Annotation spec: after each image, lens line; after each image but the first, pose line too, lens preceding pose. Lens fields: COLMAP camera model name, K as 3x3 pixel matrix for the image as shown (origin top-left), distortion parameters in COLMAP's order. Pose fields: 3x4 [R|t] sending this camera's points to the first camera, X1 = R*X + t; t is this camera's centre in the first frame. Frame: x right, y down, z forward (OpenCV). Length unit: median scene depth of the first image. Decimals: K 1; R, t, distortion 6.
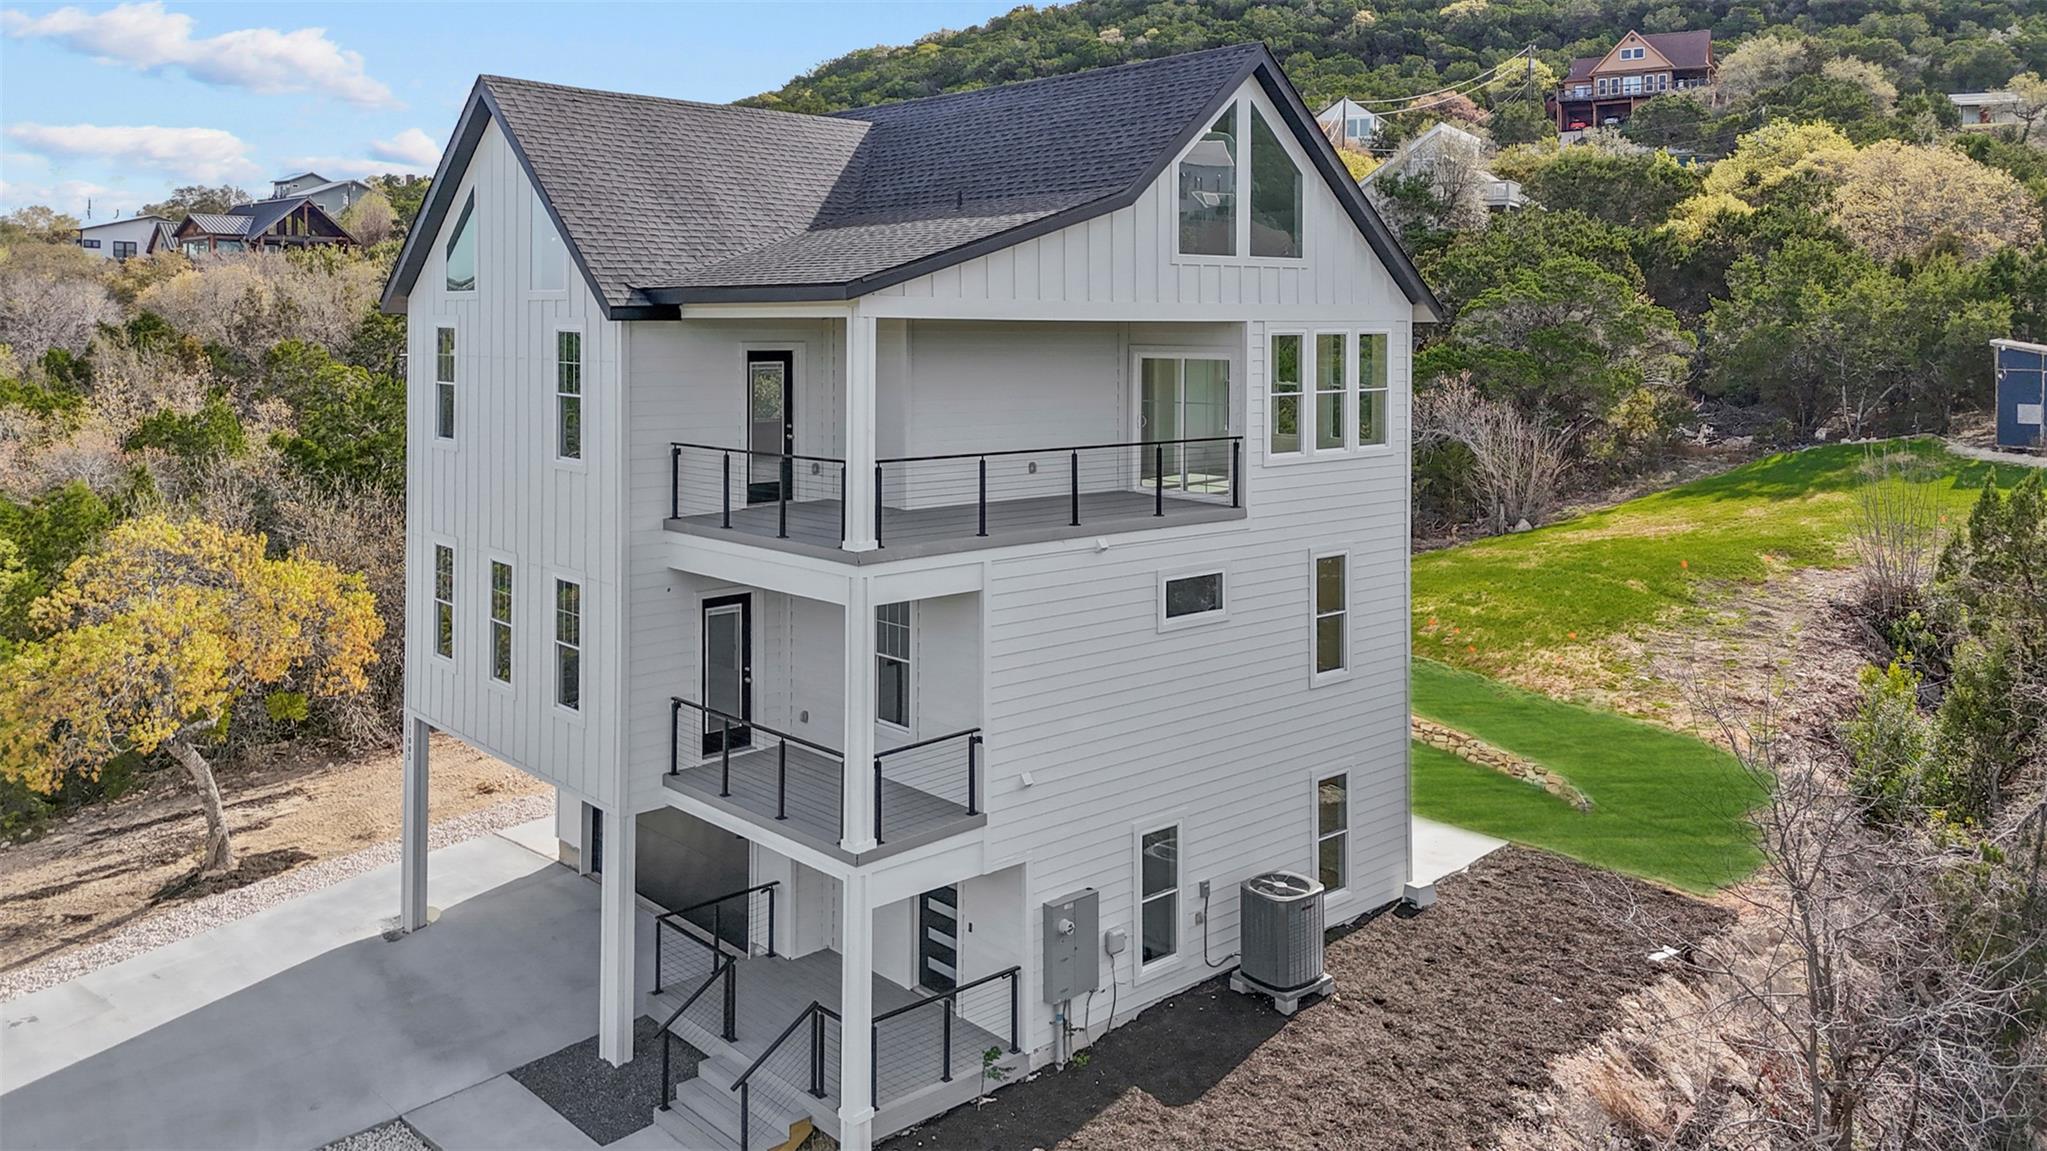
lens RADIAL K [[1581.0, 0, 1027.0], [0, 1581.0, 289.1], [0, 0, 1]] dist [0.038837, -0.000270]
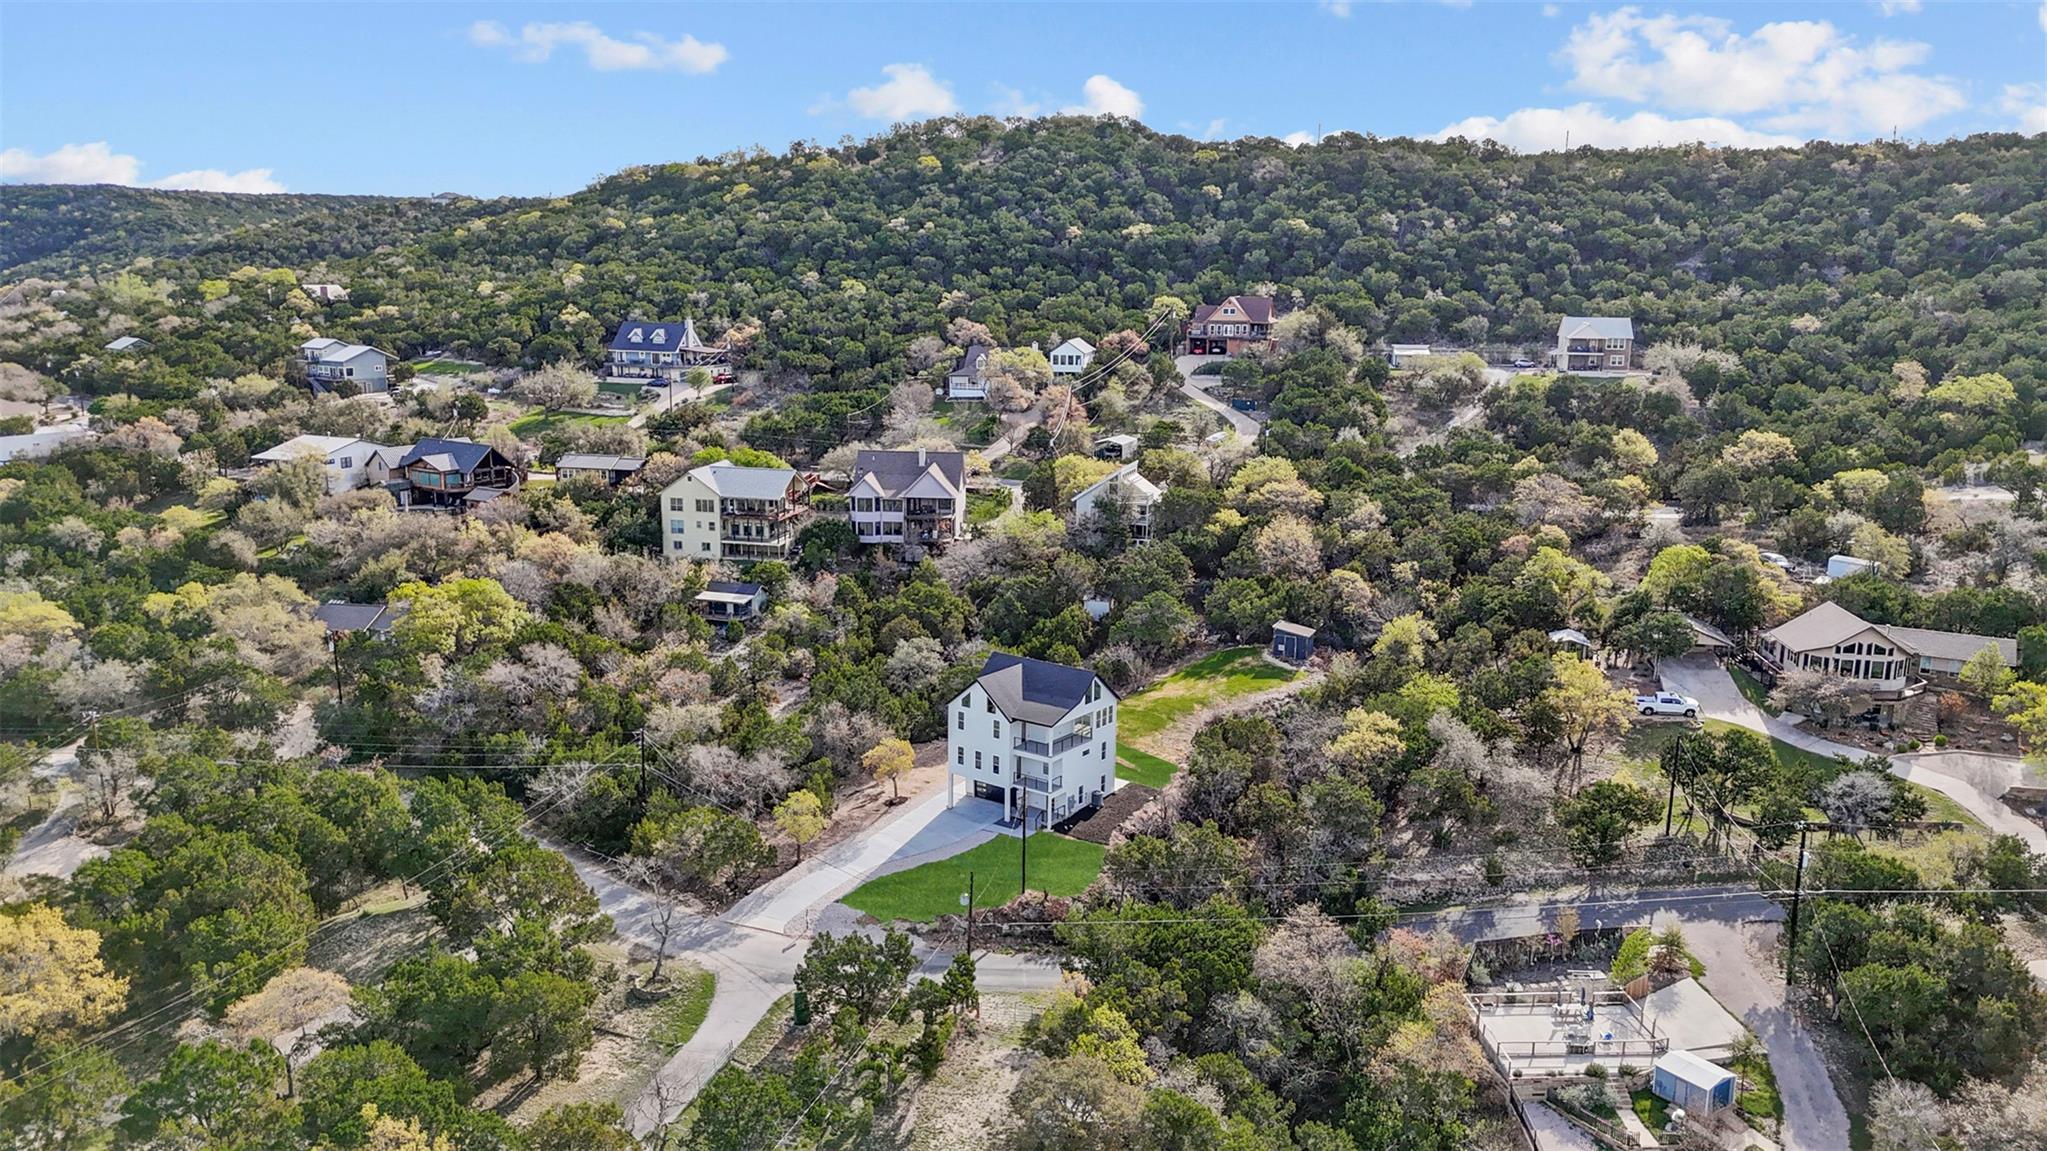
lens RADIAL K [[1521.2, 0, 1023.4], [0, 1521.2, 564.7], [0, 0, 1]] dist [0.083163, -0.071510]
pose [[0.980576, -0.028977, 0.193989, -1.317352], [-0.014446, 0.975672, 0.218760, -1.899557], [-0.195608, -0.217313, 0.956301, -4.721541]]
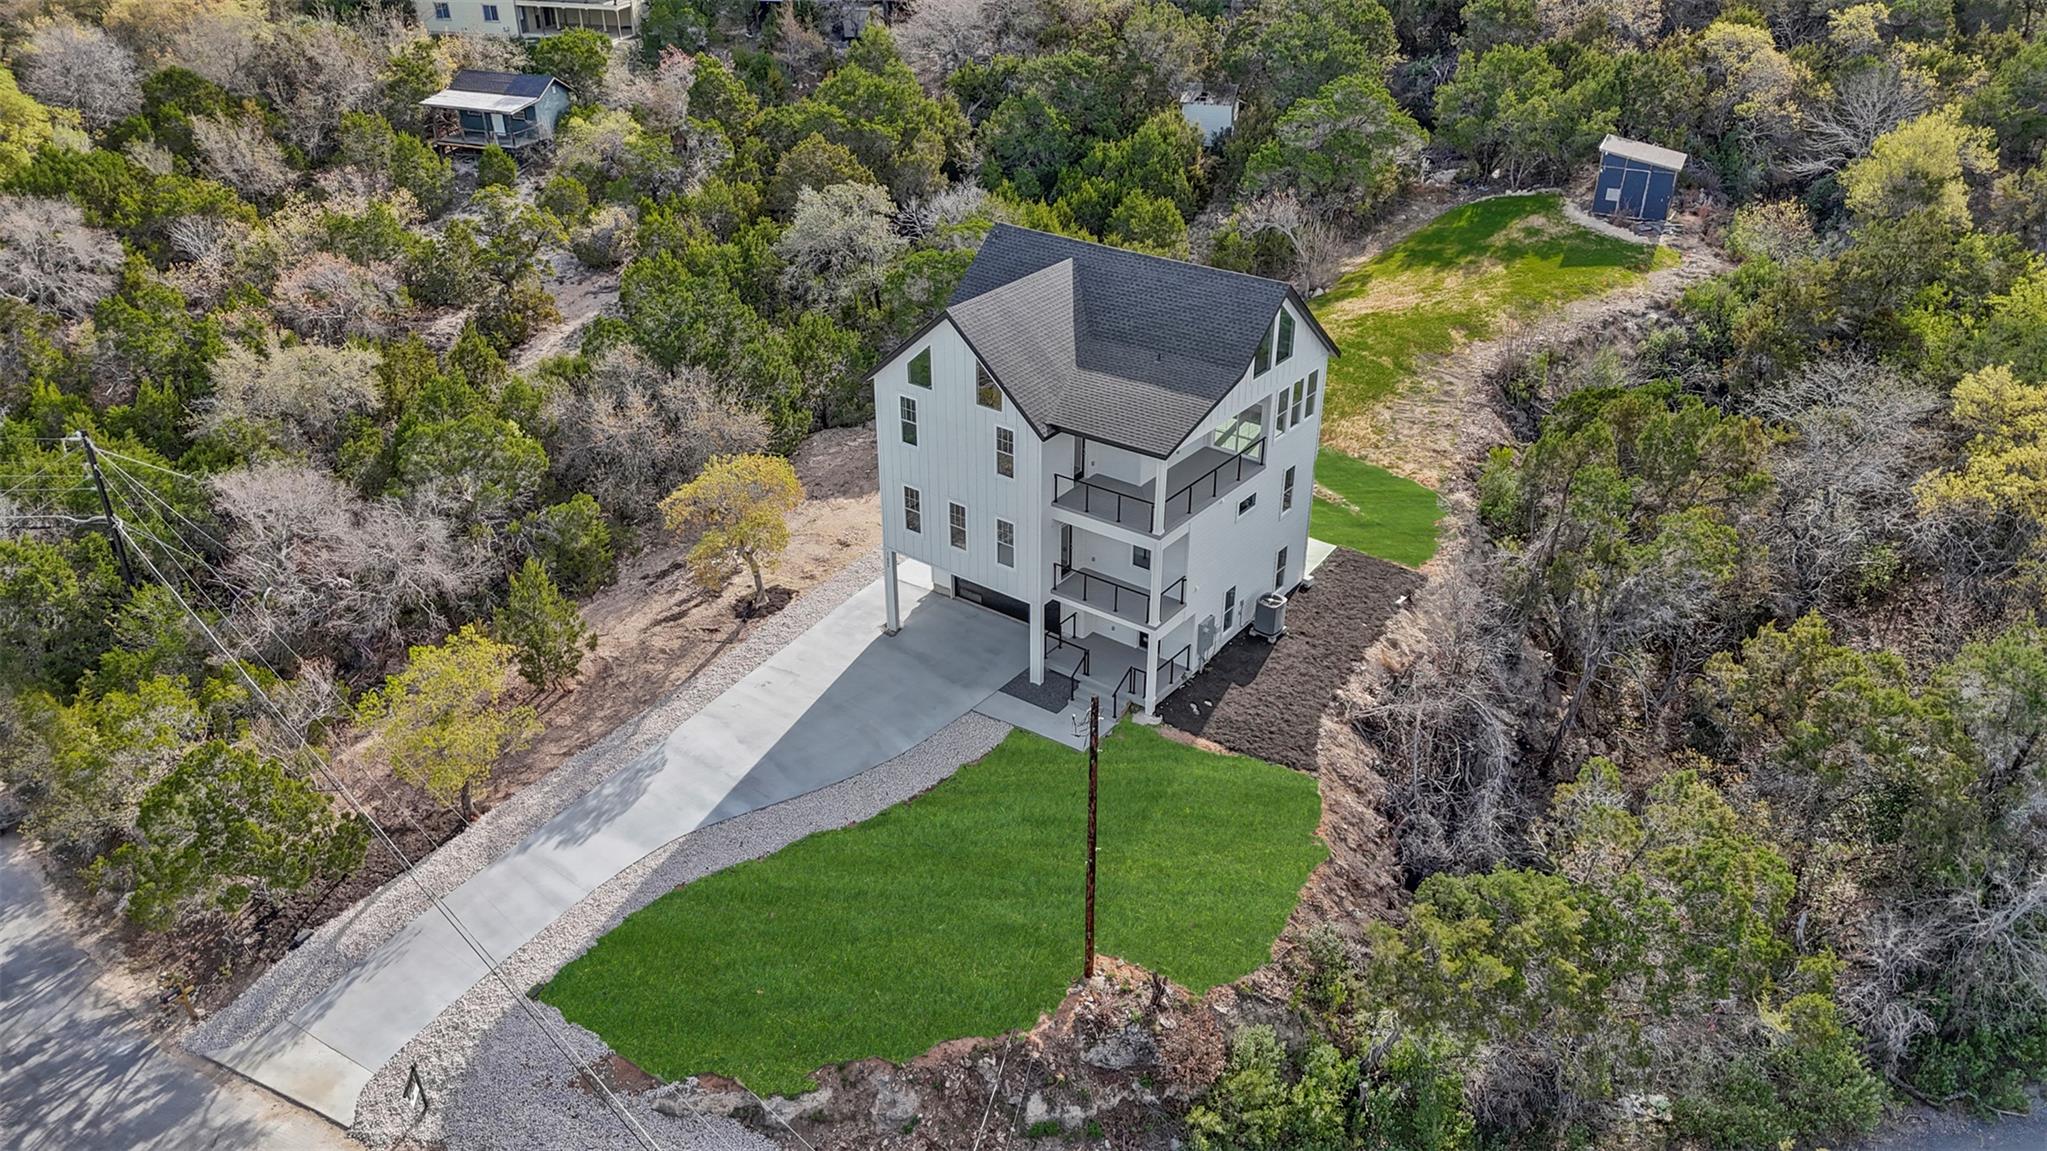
lens RADIAL K [[1521.2, 0, 1023.4], [0, 1521.2, 564.7], [0, 0, 1]] dist [0.083163, -0.071510]
pose [[0.982934, -0.089441, 0.160749, -0.604274], [-0.001769, 0.869208, 0.494443, -0.866688], [-0.183948, -0.486290, 0.854216, -0.990525]]
